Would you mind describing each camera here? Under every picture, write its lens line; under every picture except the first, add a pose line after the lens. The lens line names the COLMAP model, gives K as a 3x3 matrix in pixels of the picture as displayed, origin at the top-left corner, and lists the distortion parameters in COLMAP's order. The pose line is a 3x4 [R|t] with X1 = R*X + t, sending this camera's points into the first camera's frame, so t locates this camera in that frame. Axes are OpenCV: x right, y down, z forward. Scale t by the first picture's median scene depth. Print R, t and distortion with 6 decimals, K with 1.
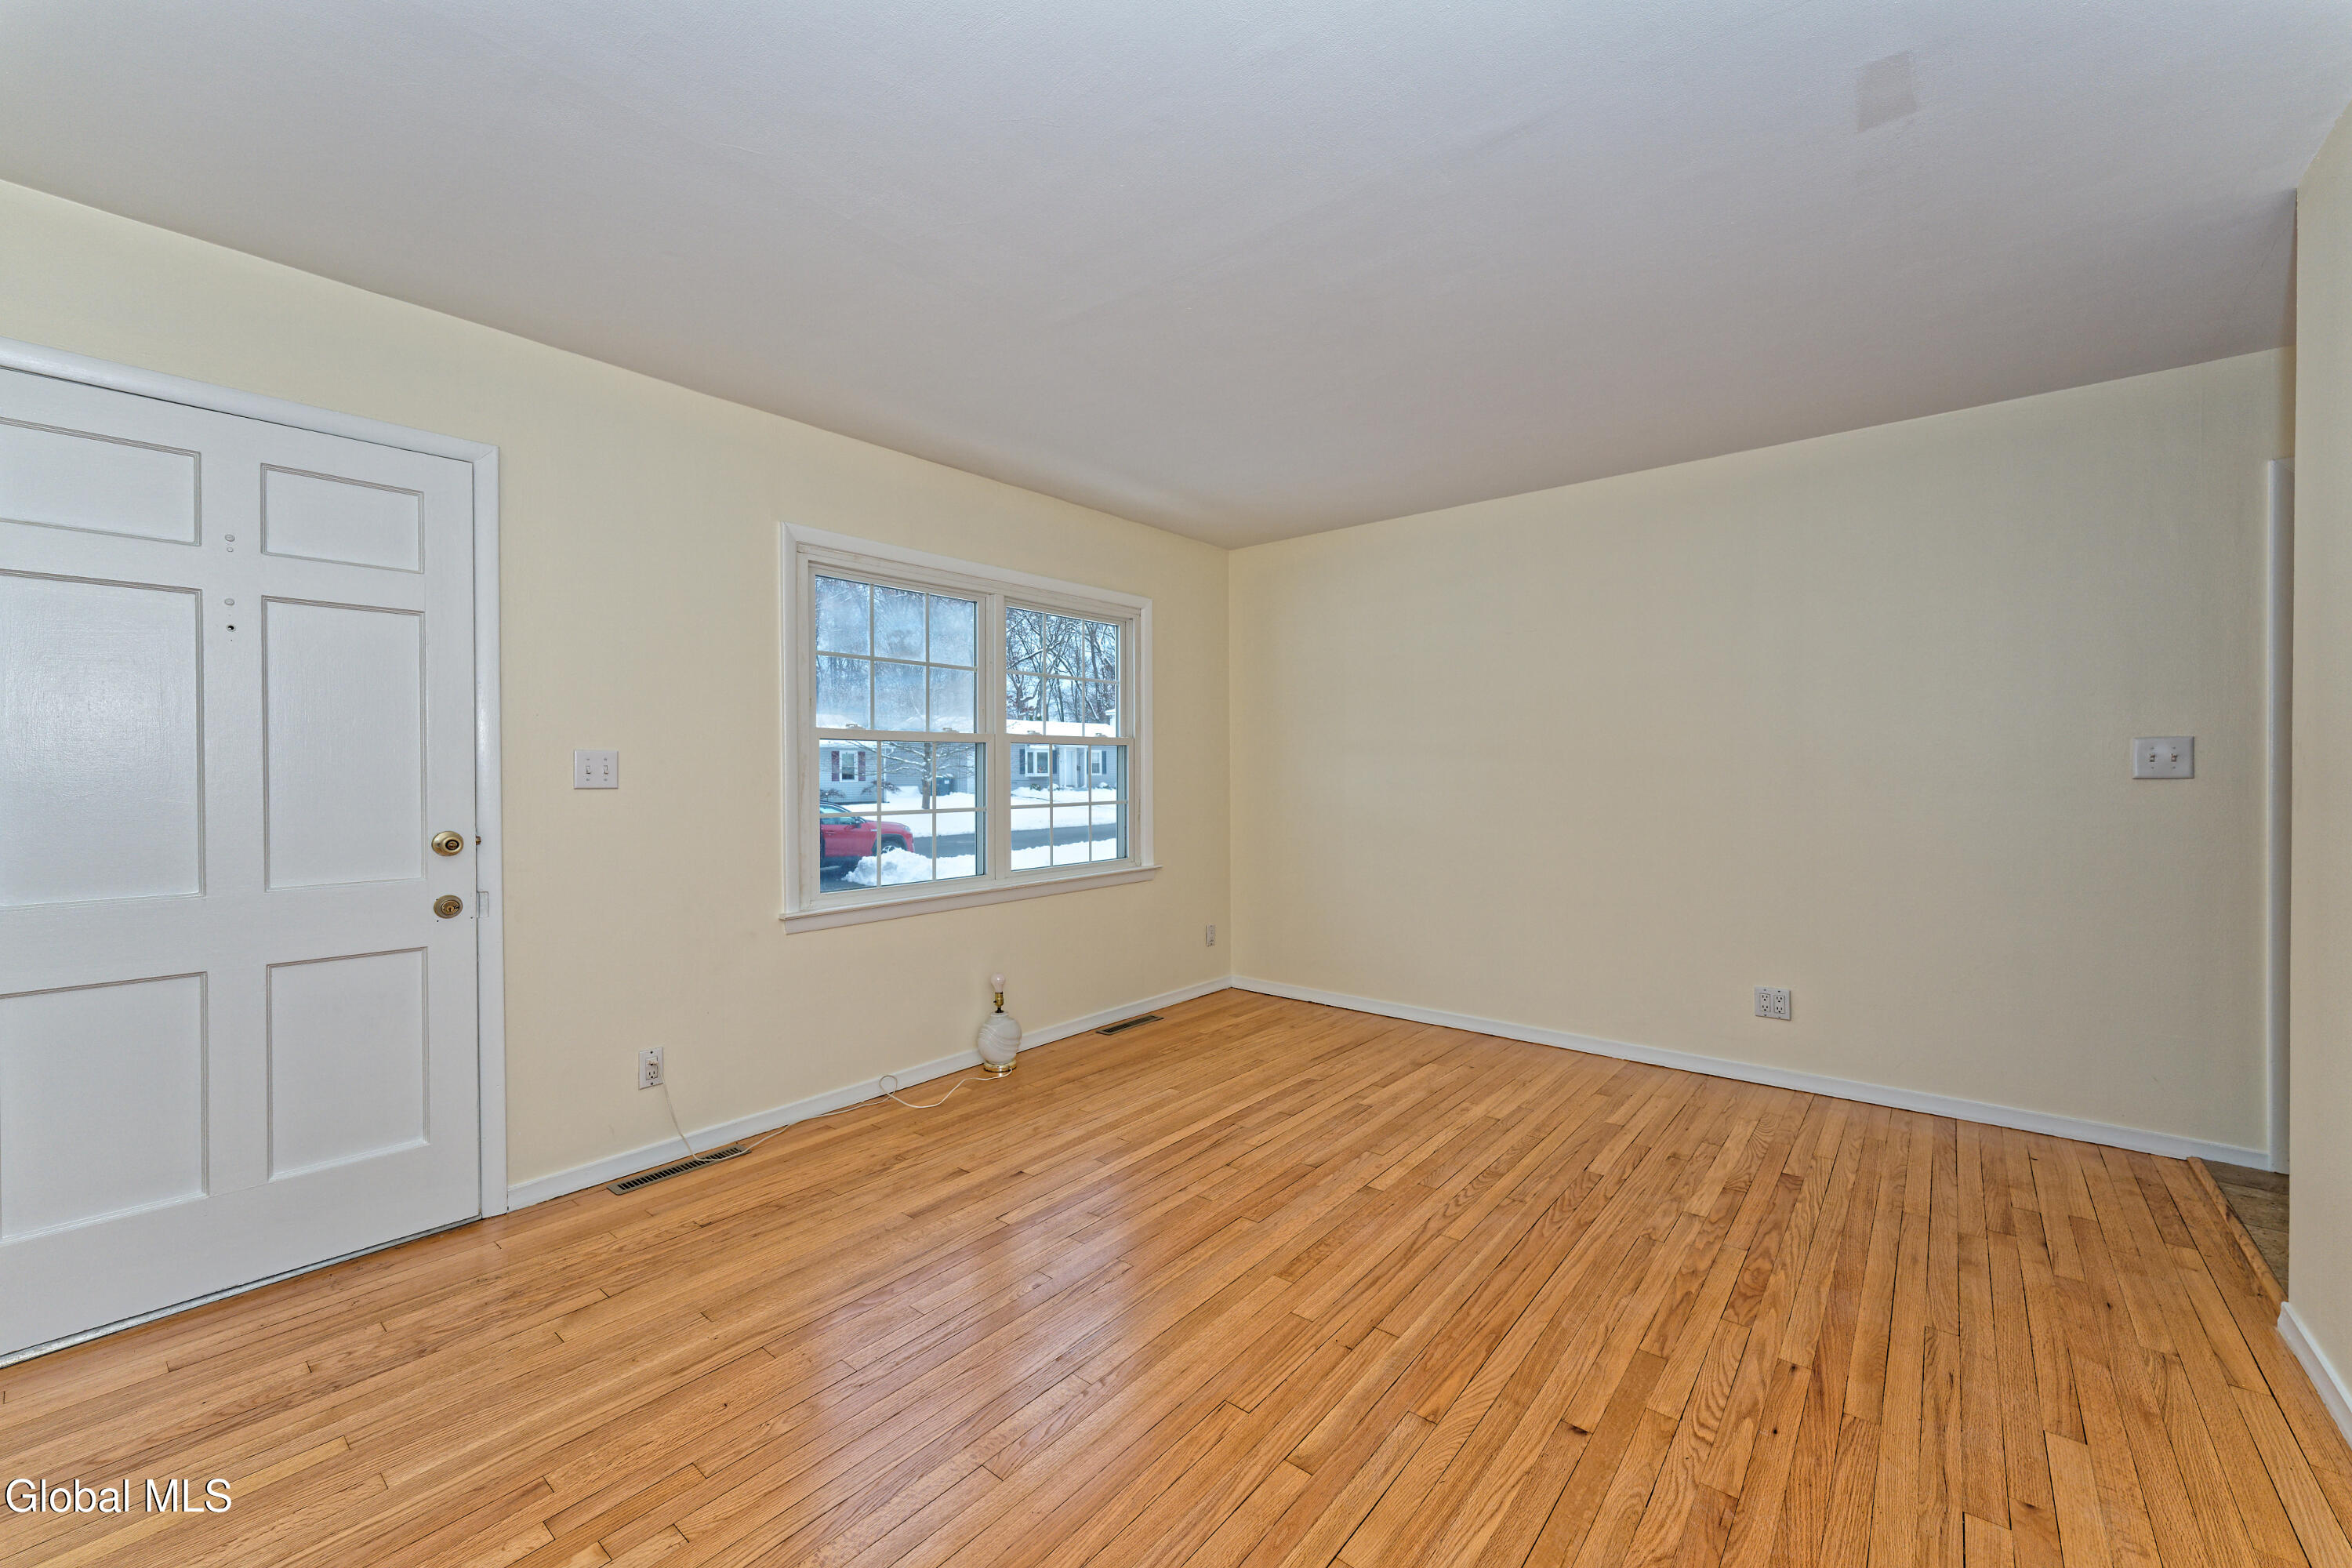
lens RADIAL K [[933.1, 0, 1176.8], [0, 933.1, 777.2], [0, 0, 1]] dist [0.011105, -0.001150]
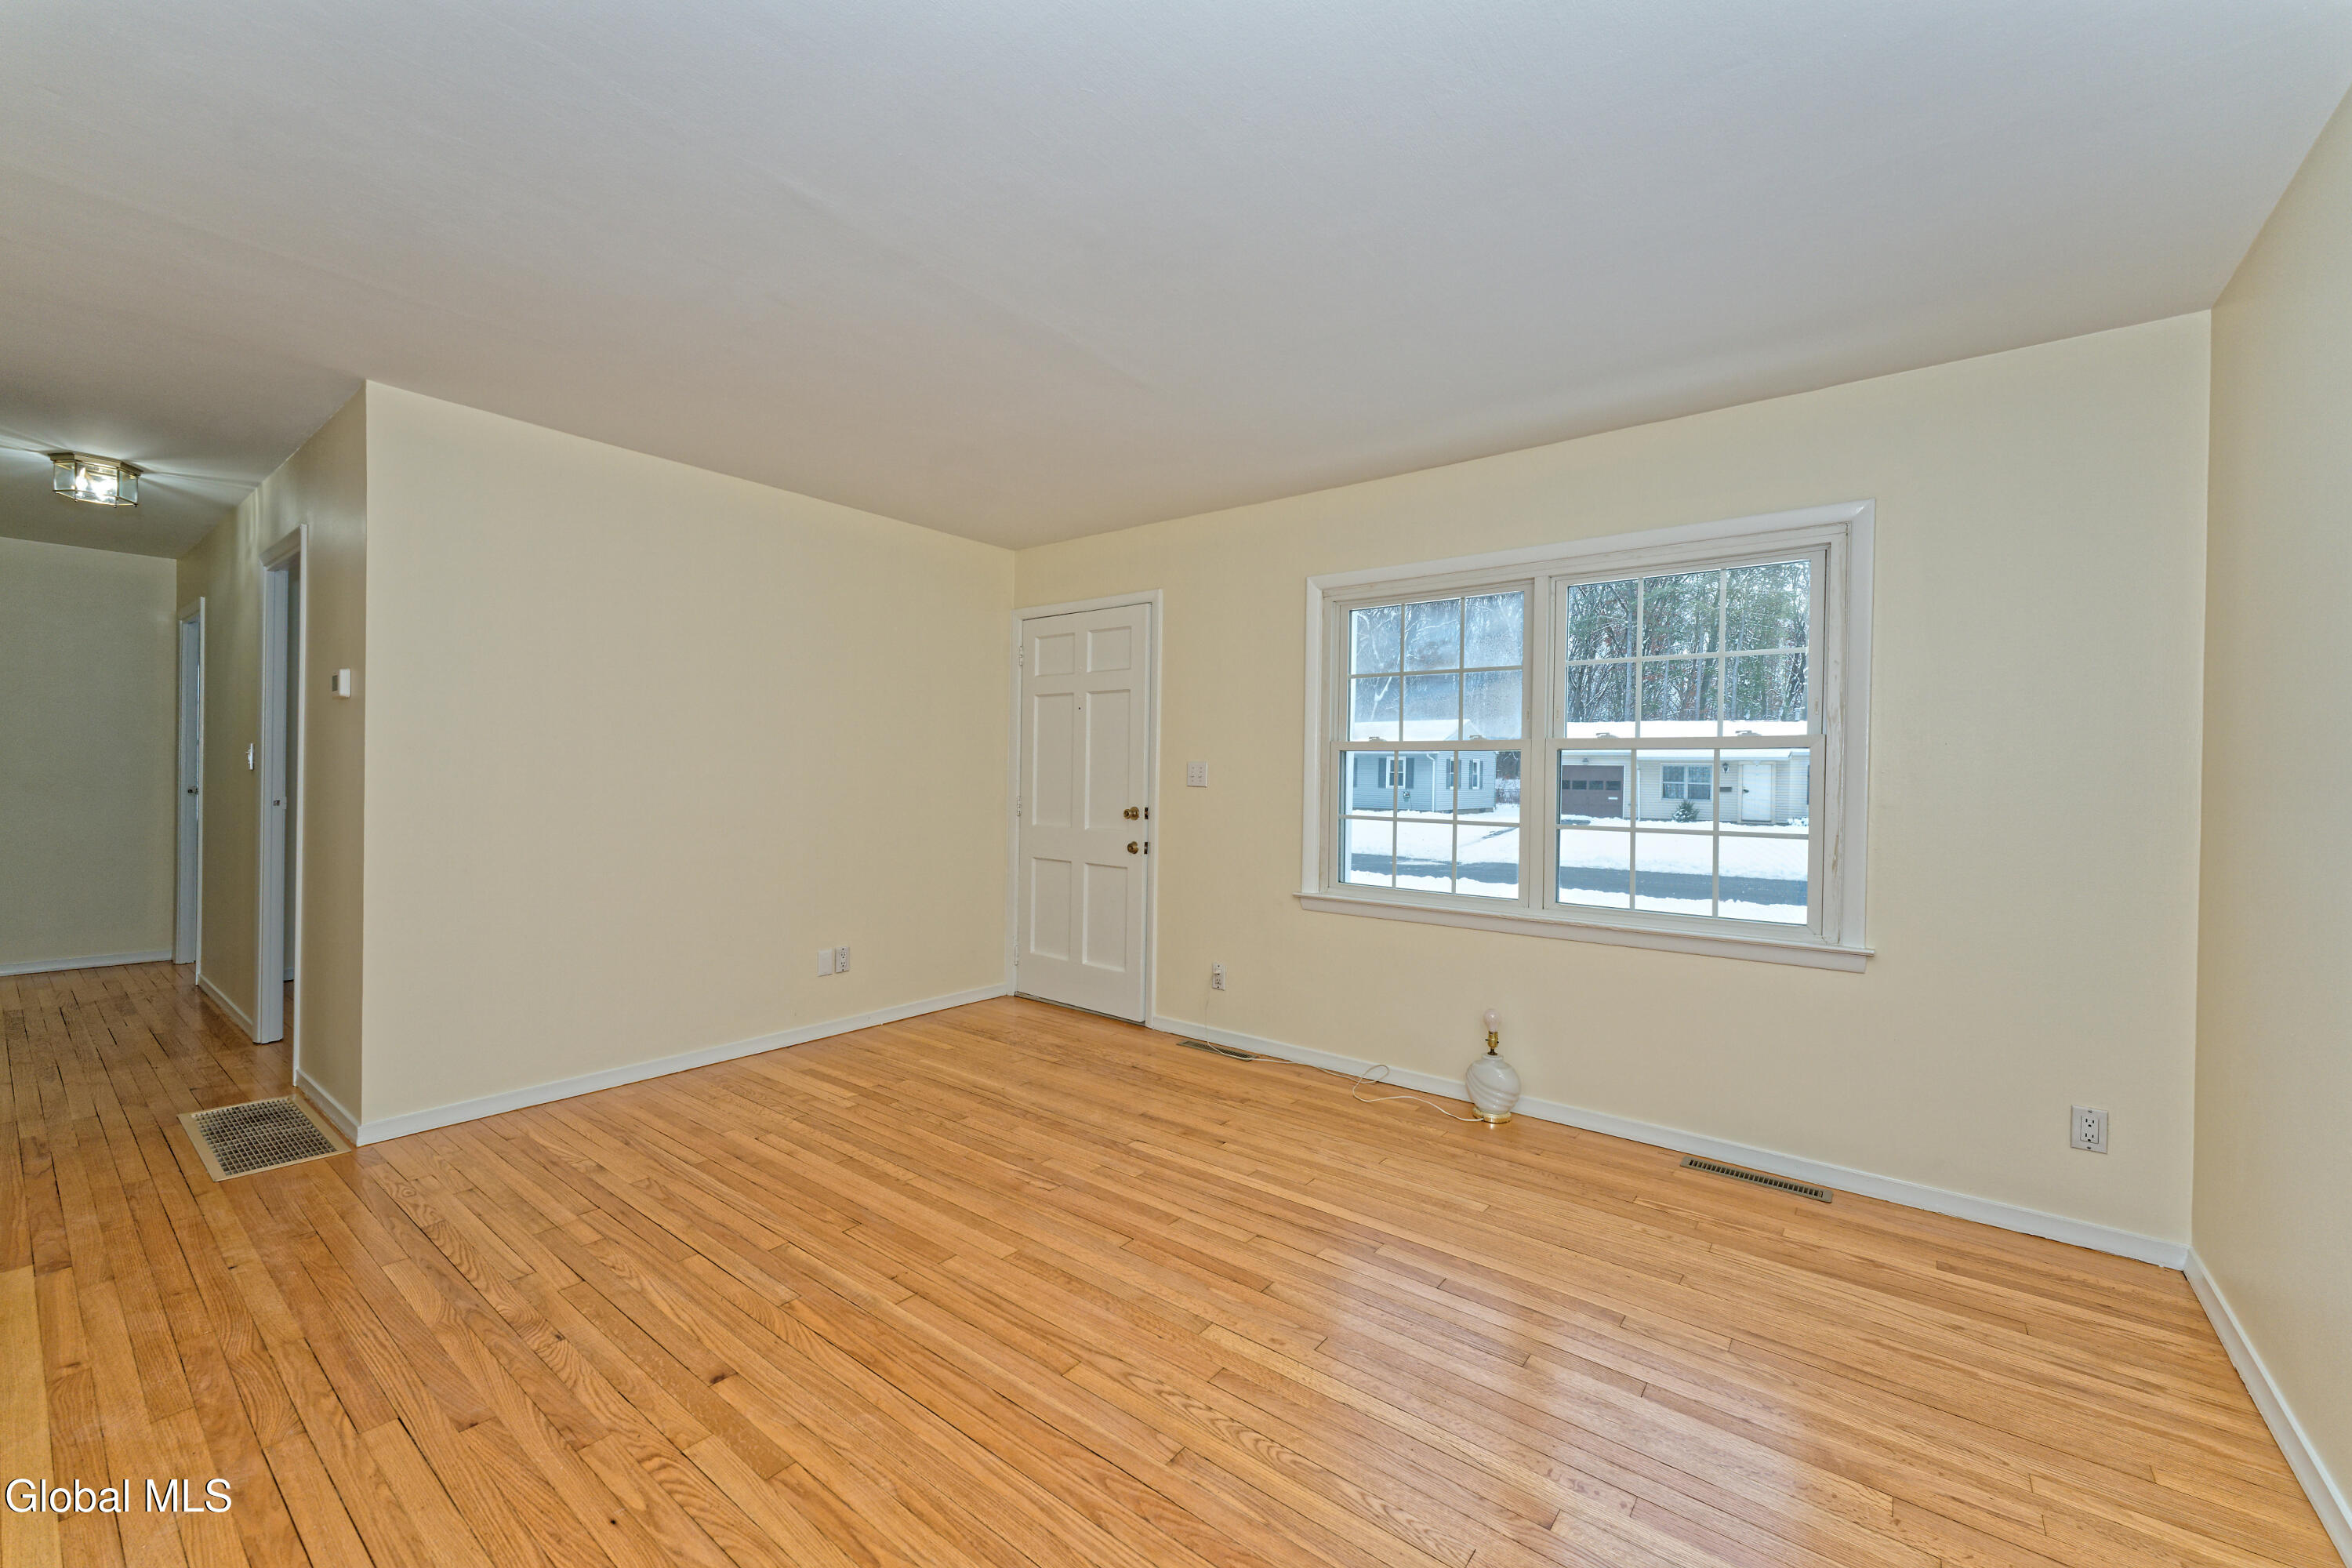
lens RADIAL K [[933.1, 0, 1171.1], [0, 933.1, 774.3], [0, 0, 1]] dist [0.011105, -0.001150]
pose [[0.023176, 0.004577, -0.999721, 1.041131], [-0.024132, 0.999701, 0.004017, -0.015080], [0.999440, 0.024032, 0.023280, 1.012141]]
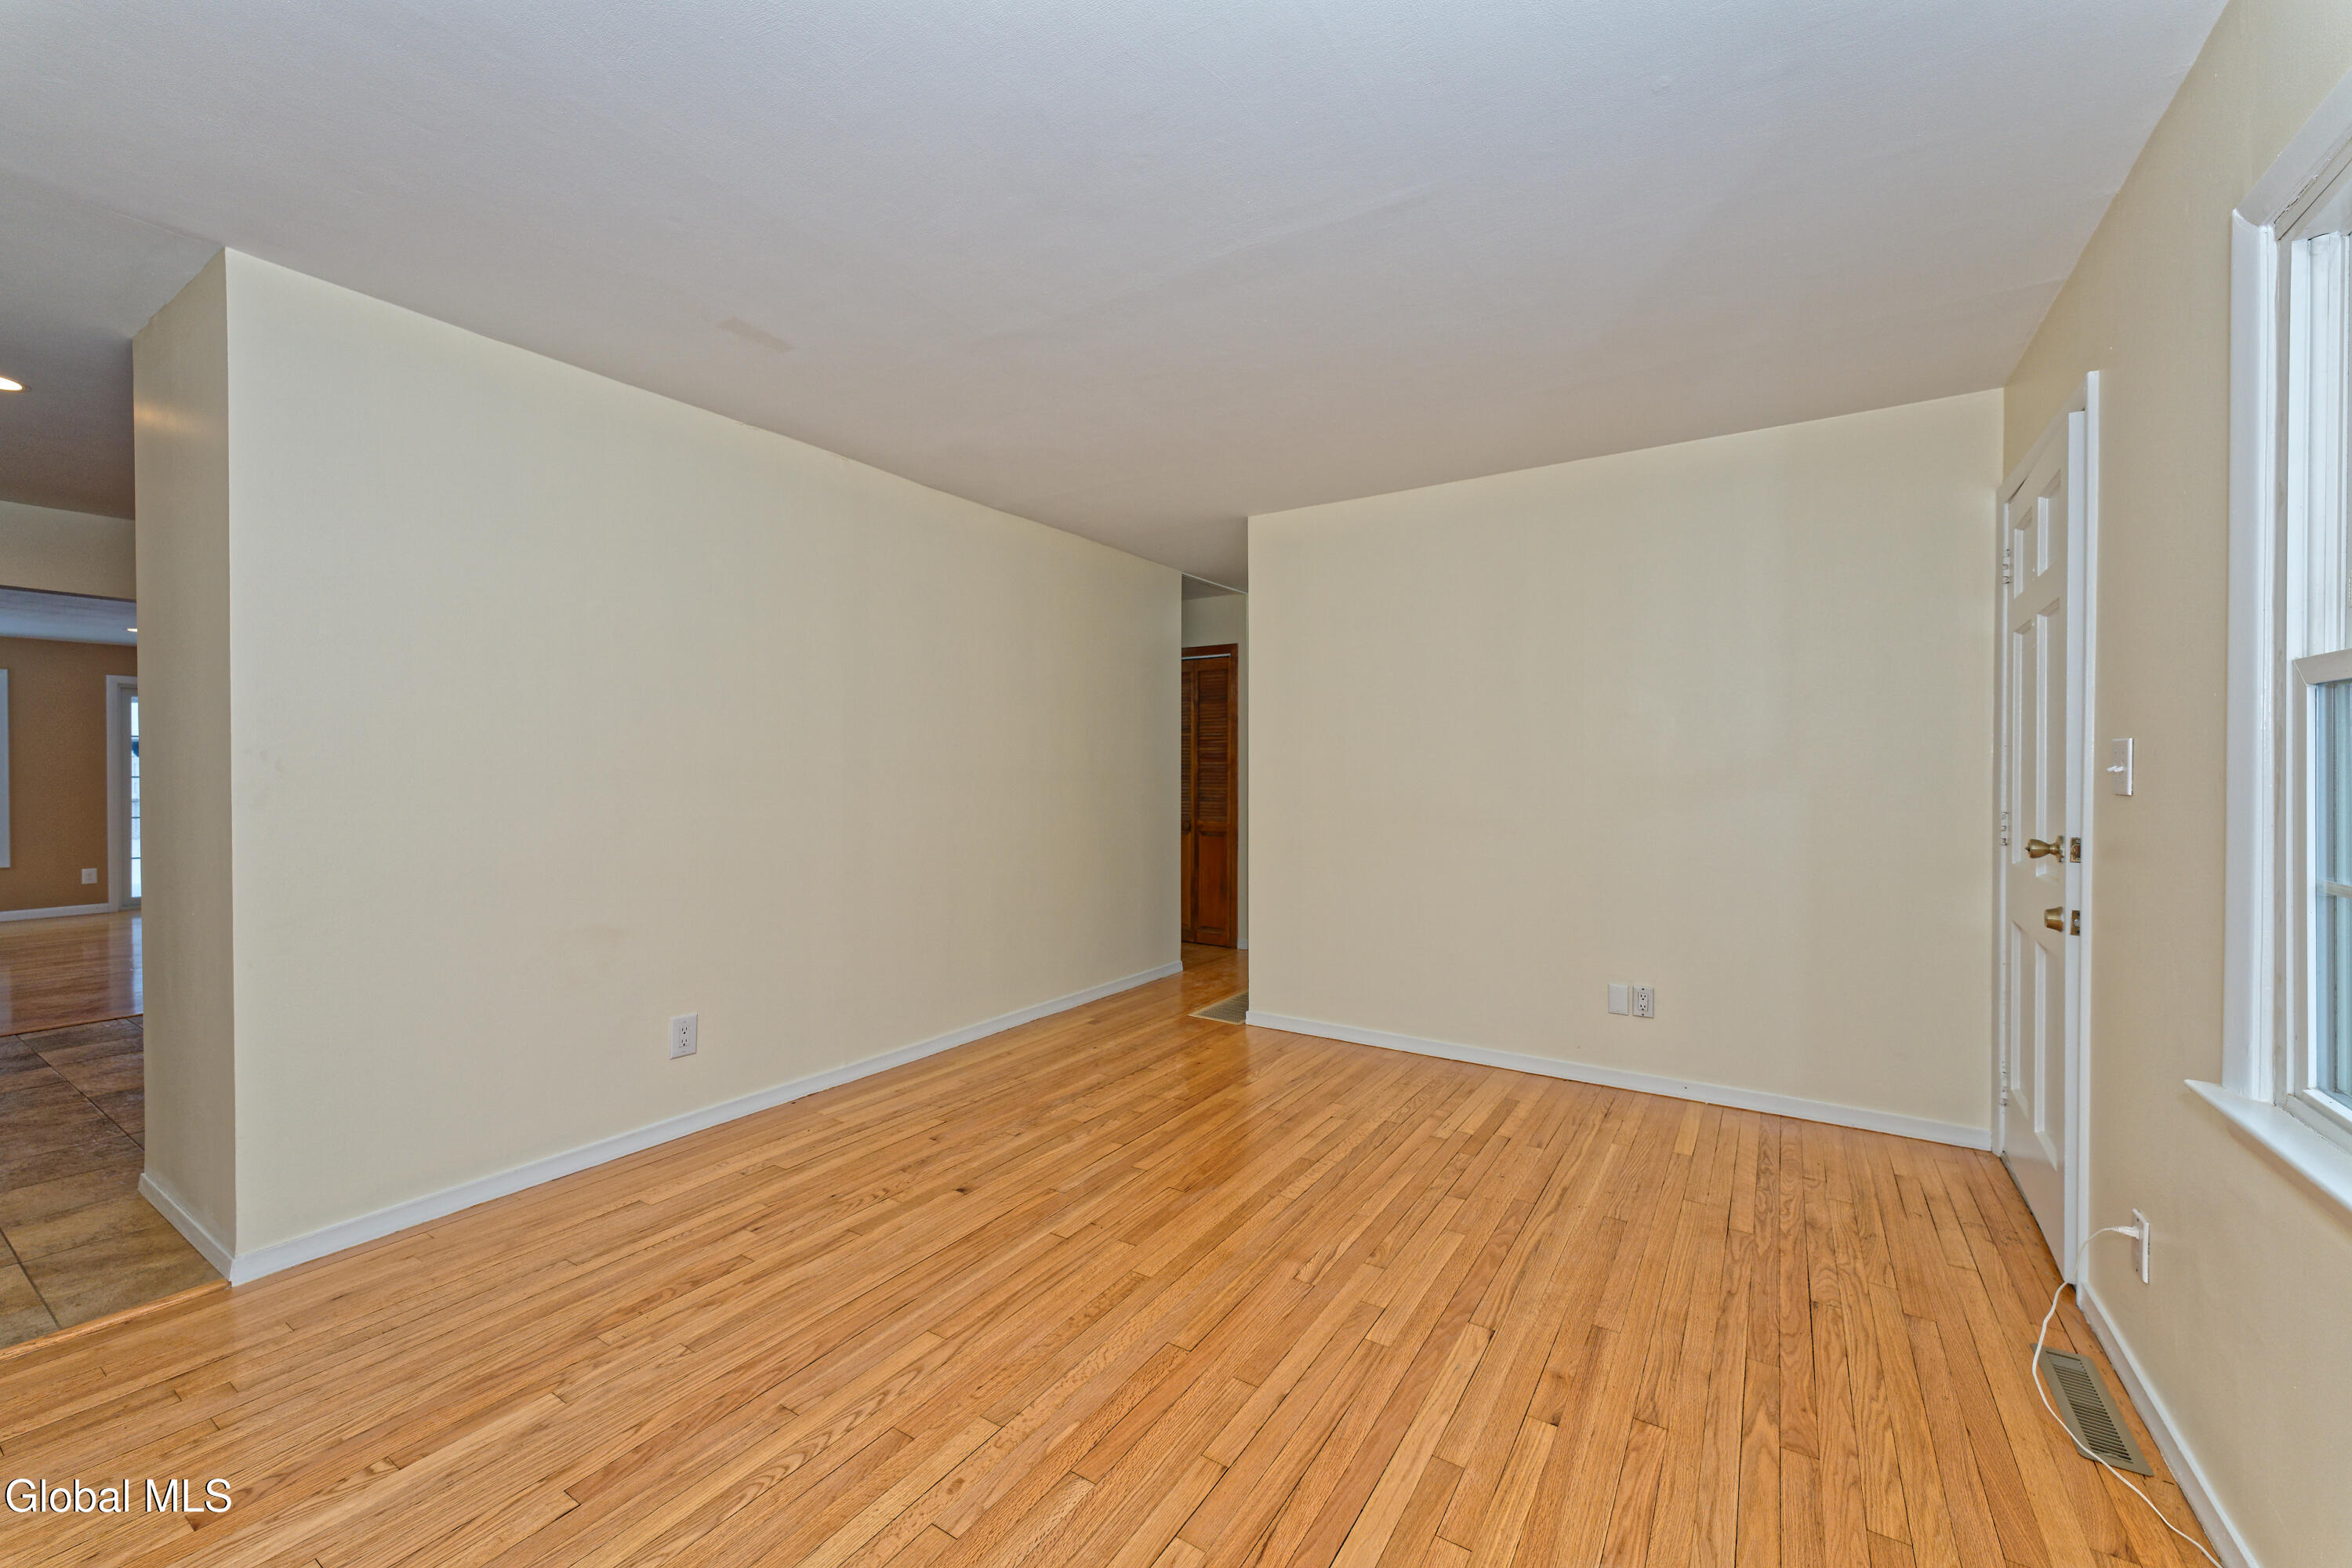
lens RADIAL K [[933.1, 0, 1174.5], [0, 933.1, 779.2], [0, 0, 1]] dist [0.011105, -0.001150]
pose [[-0.993447, 0.005030, -0.114181, 0.168619], [0.002967, 0.999829, 0.018227, -0.015052], [0.114254, 0.017769, -0.993293, 1.768256]]
